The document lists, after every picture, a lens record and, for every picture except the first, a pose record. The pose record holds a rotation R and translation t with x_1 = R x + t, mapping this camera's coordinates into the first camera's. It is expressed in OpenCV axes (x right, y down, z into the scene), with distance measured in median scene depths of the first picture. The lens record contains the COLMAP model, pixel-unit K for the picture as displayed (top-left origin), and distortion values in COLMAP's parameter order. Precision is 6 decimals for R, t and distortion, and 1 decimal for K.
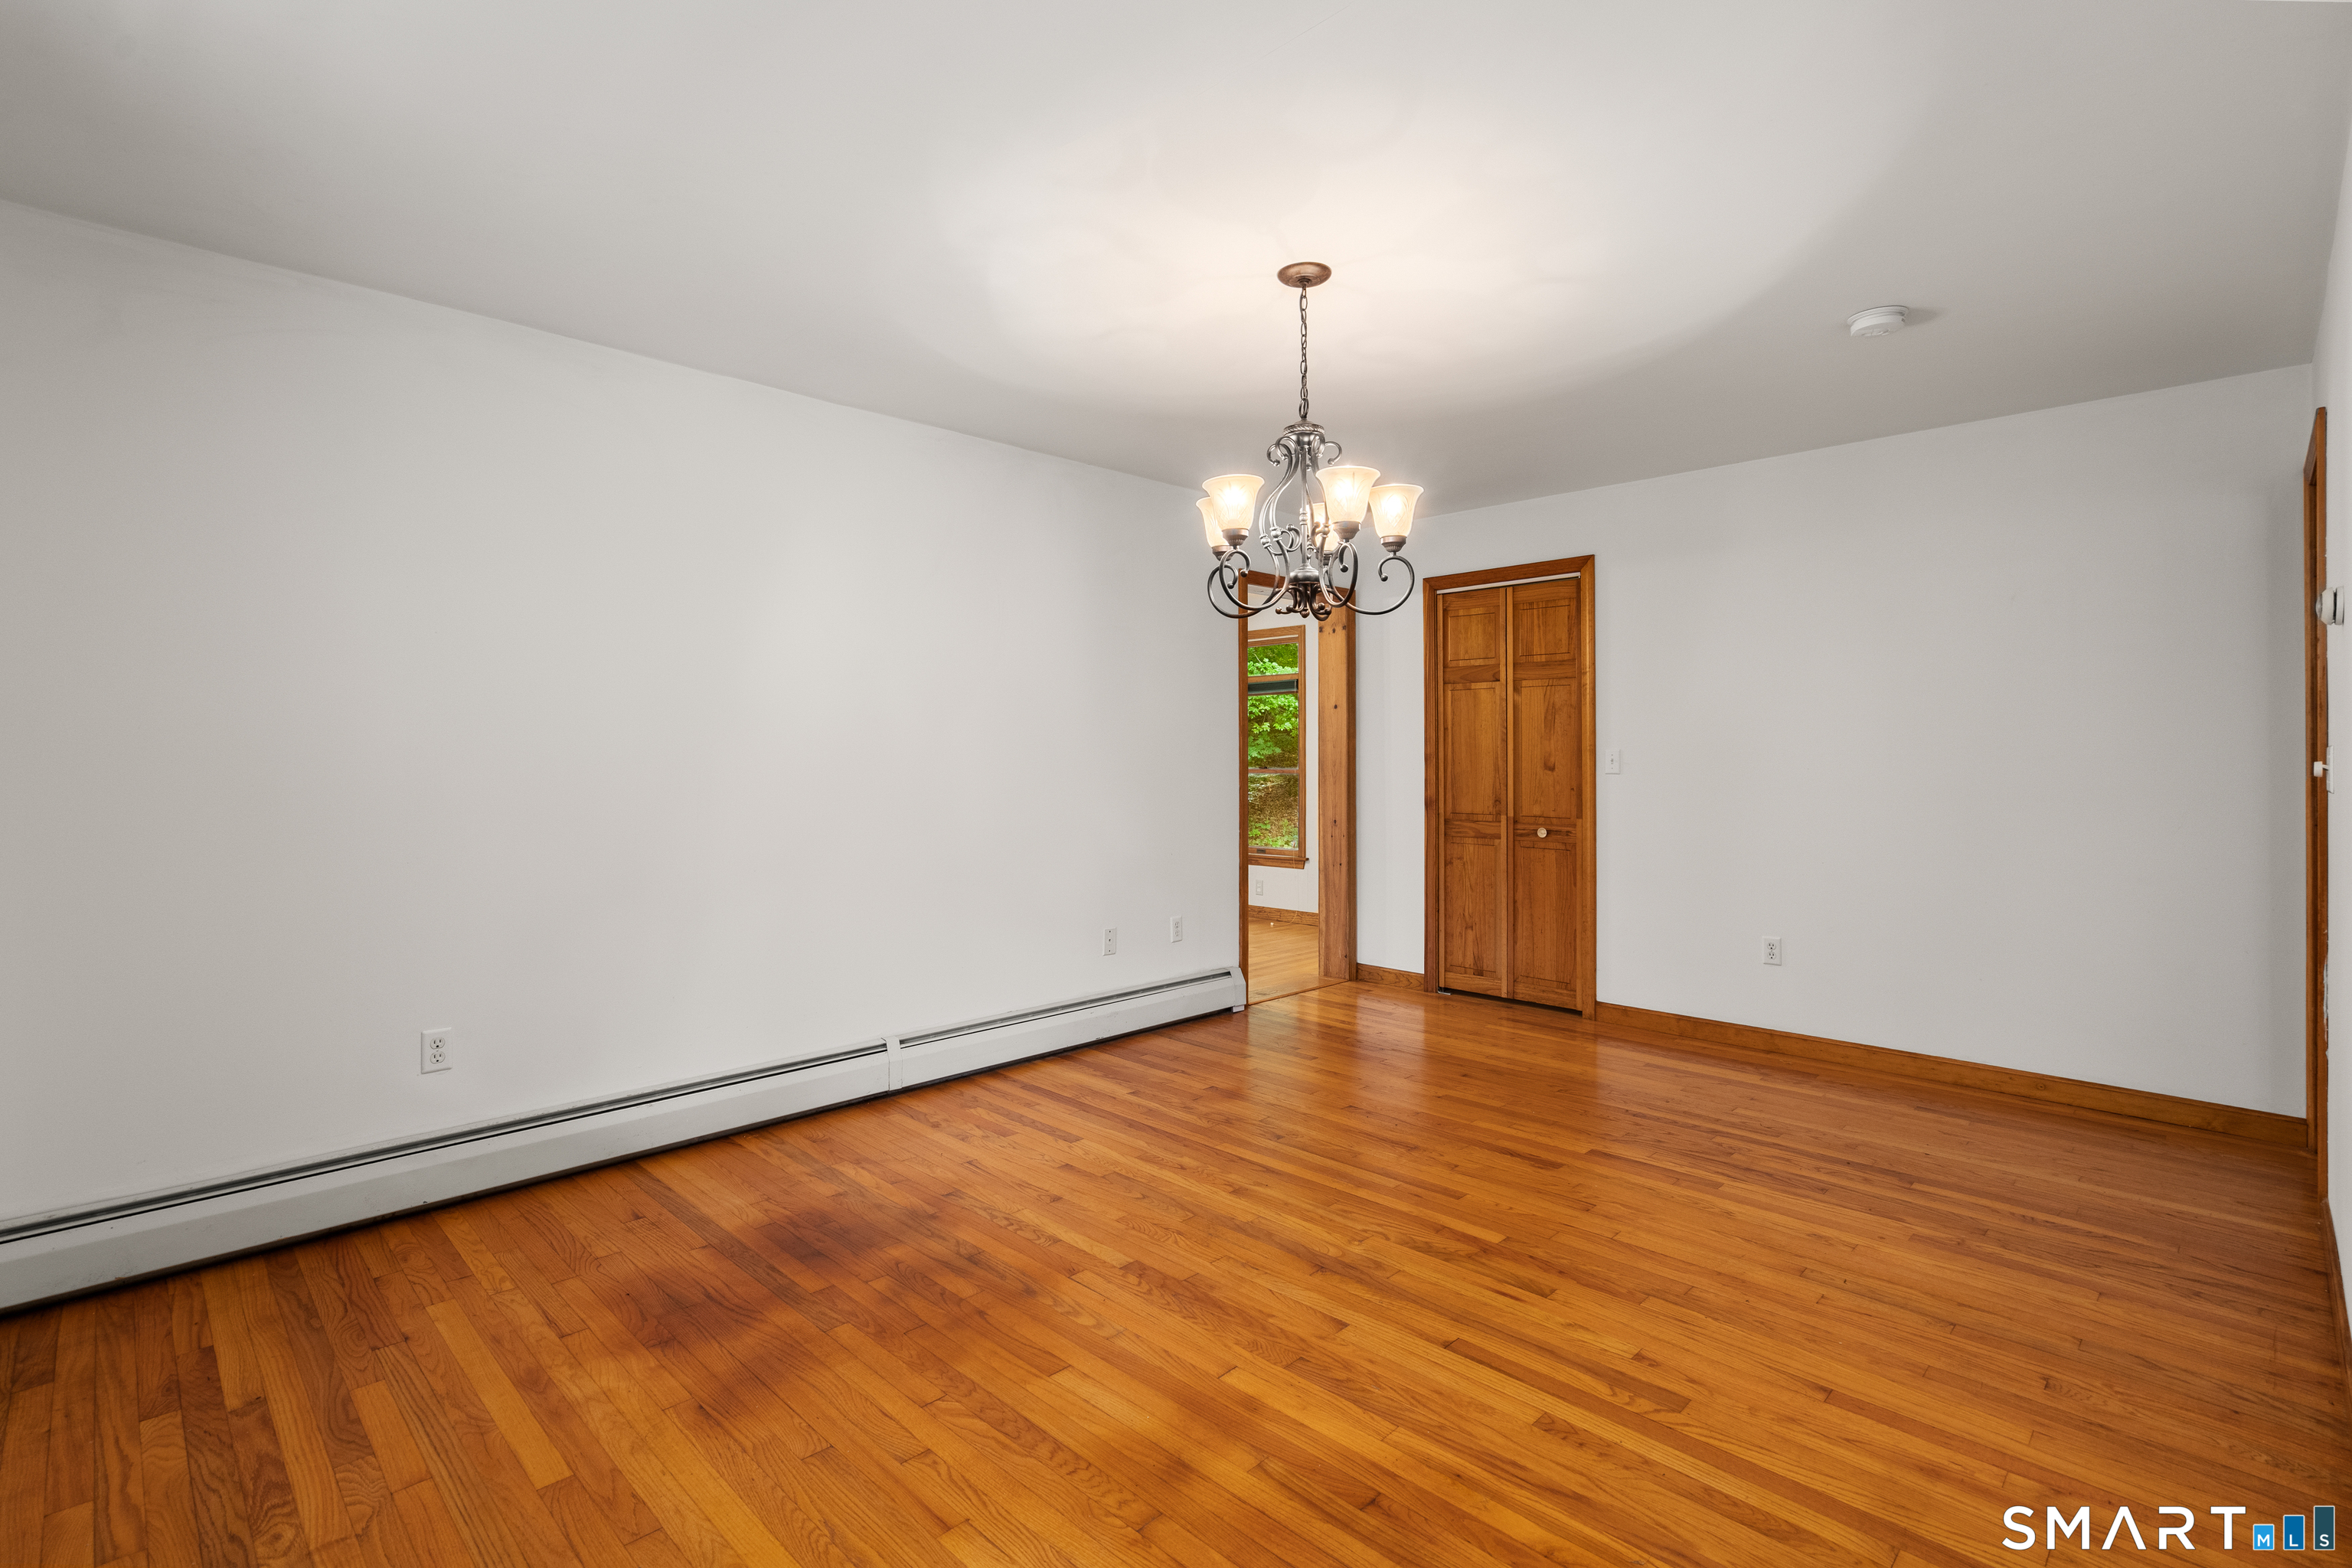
lens RADIAL K [[1065.7, 0, 1177.0], [0, 1065.7, 771.2], [0, 0, 1]] dist [-0.003854, 0.001174]
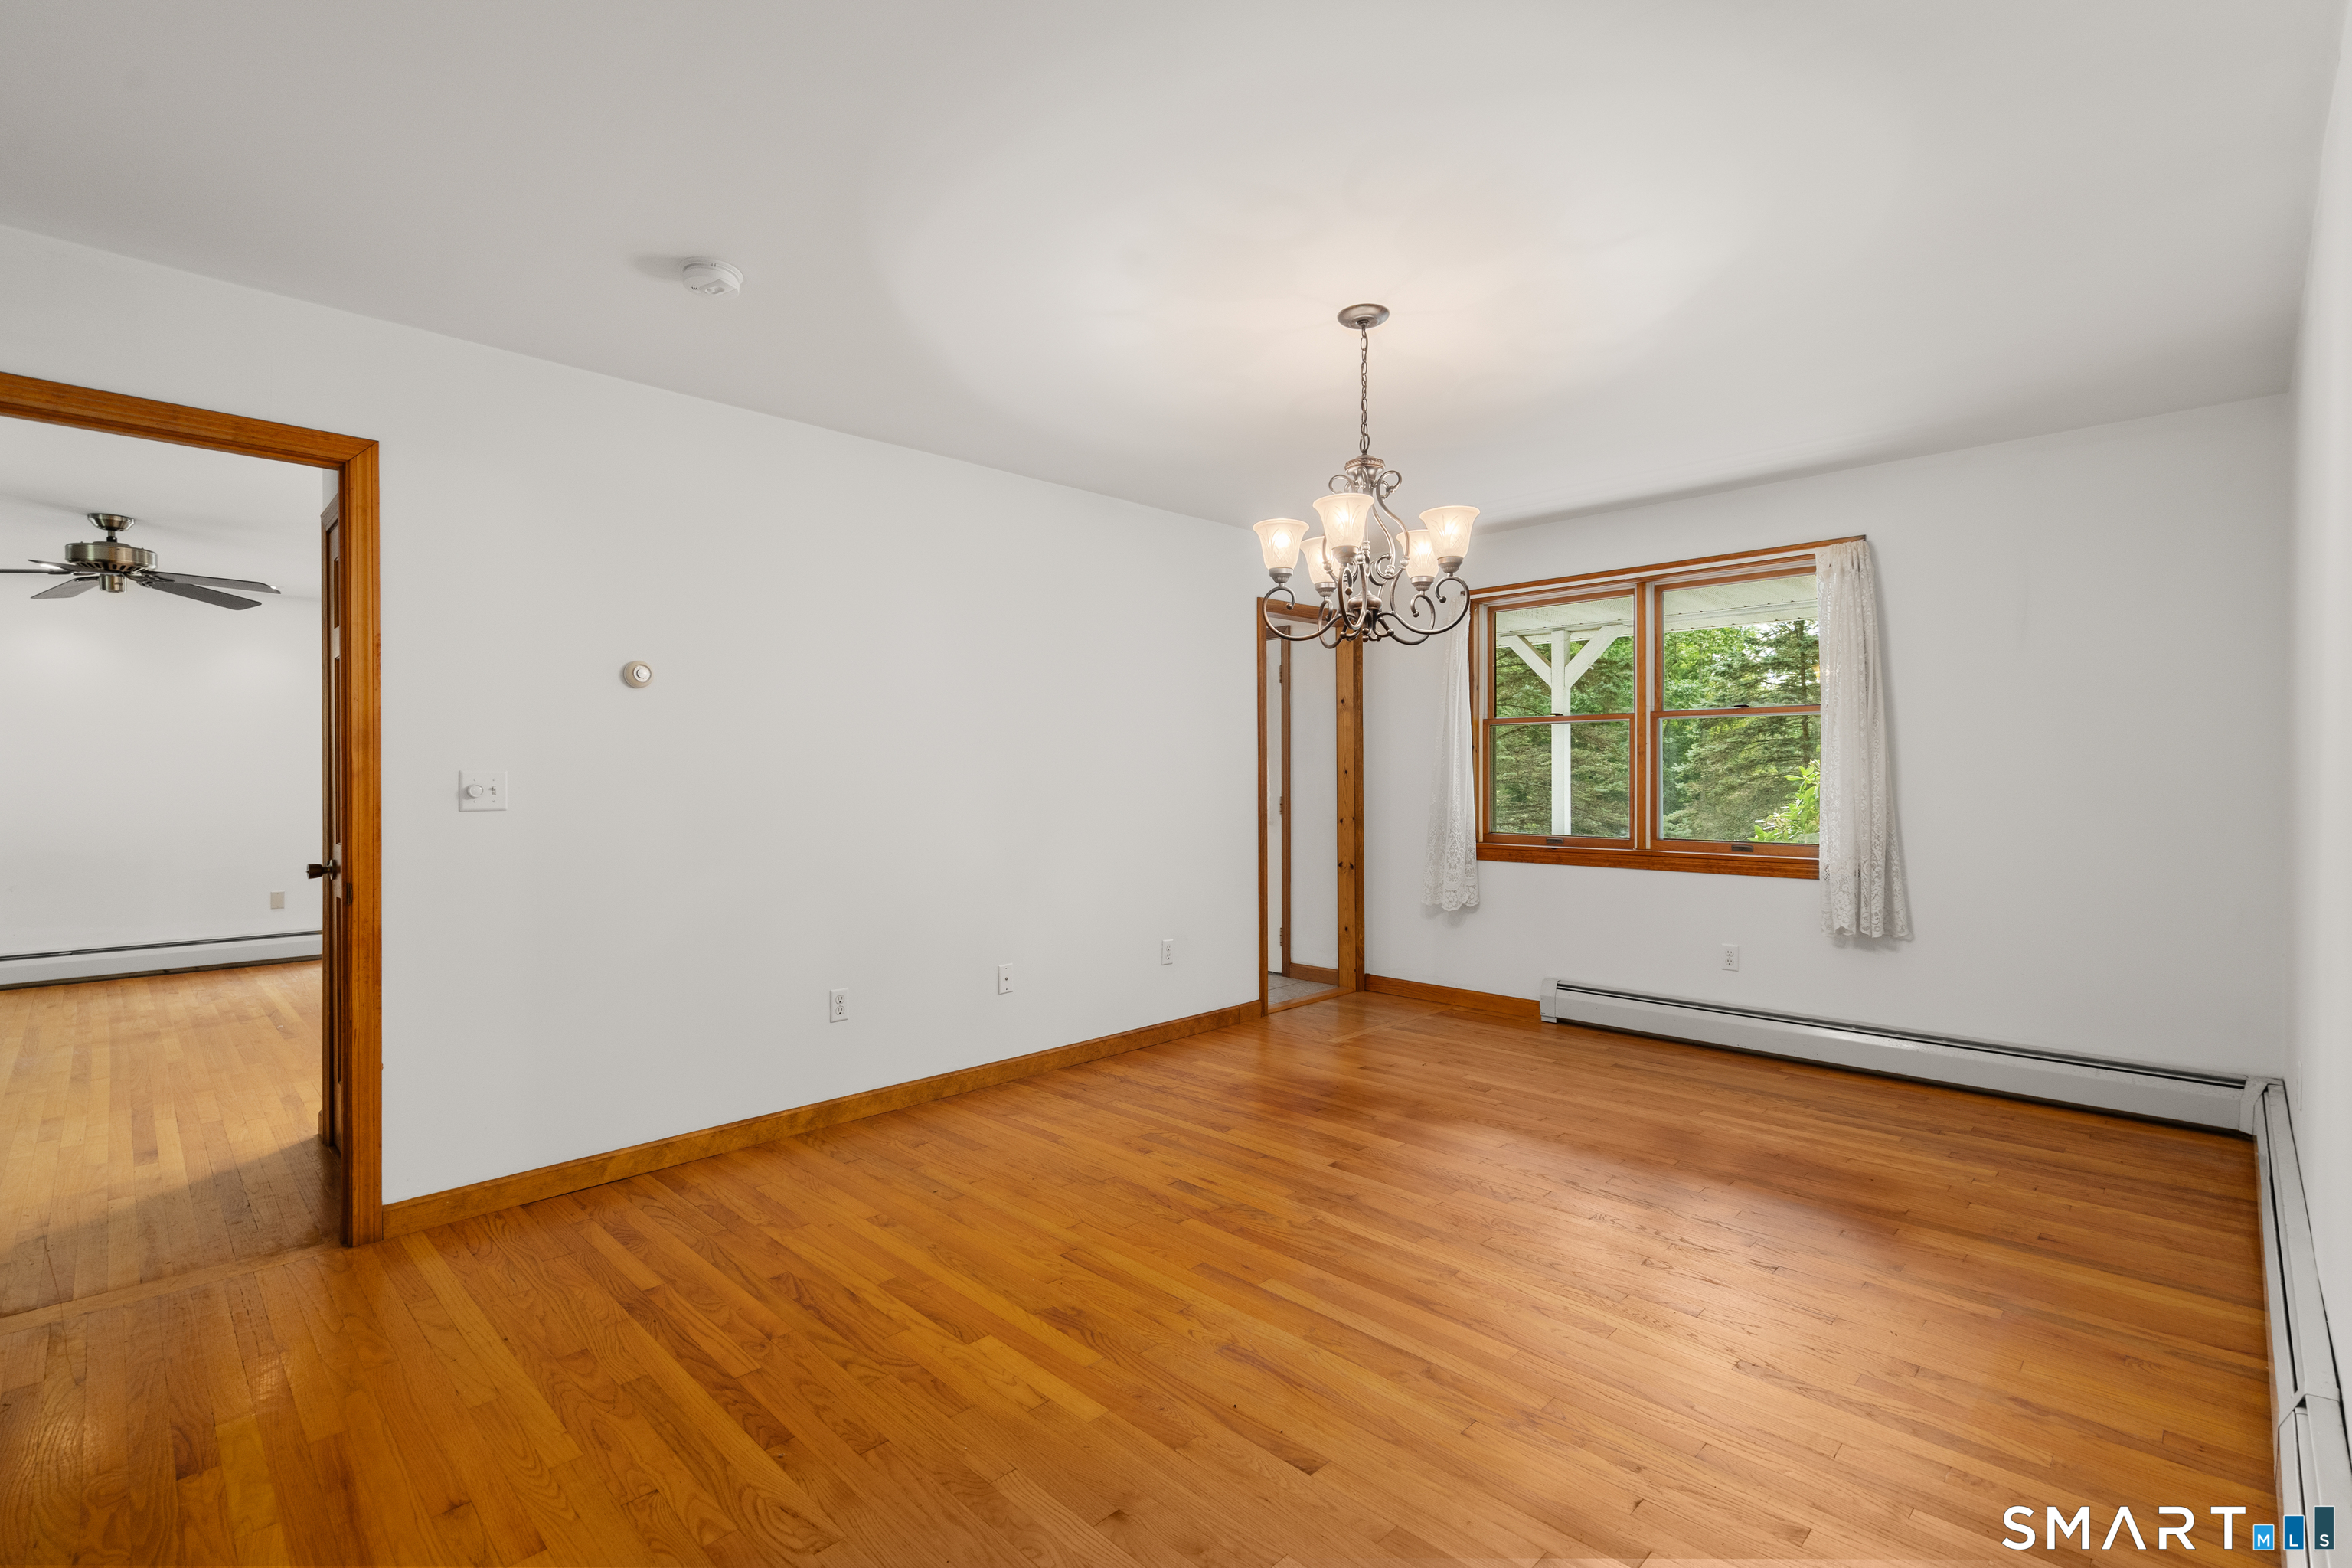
lens RADIAL K [[1065.7, 0, 1175.1], [0, 1065.7, 778.5], [0, 0, 1]] dist [-0.003854, 0.001174]
pose [[-0.999990, 0.004257, -0.001232, 0.345683], [0.004239, 0.999893, 0.013980, -0.028934], [0.001291, 0.013975, -0.999902, 2.282128]]
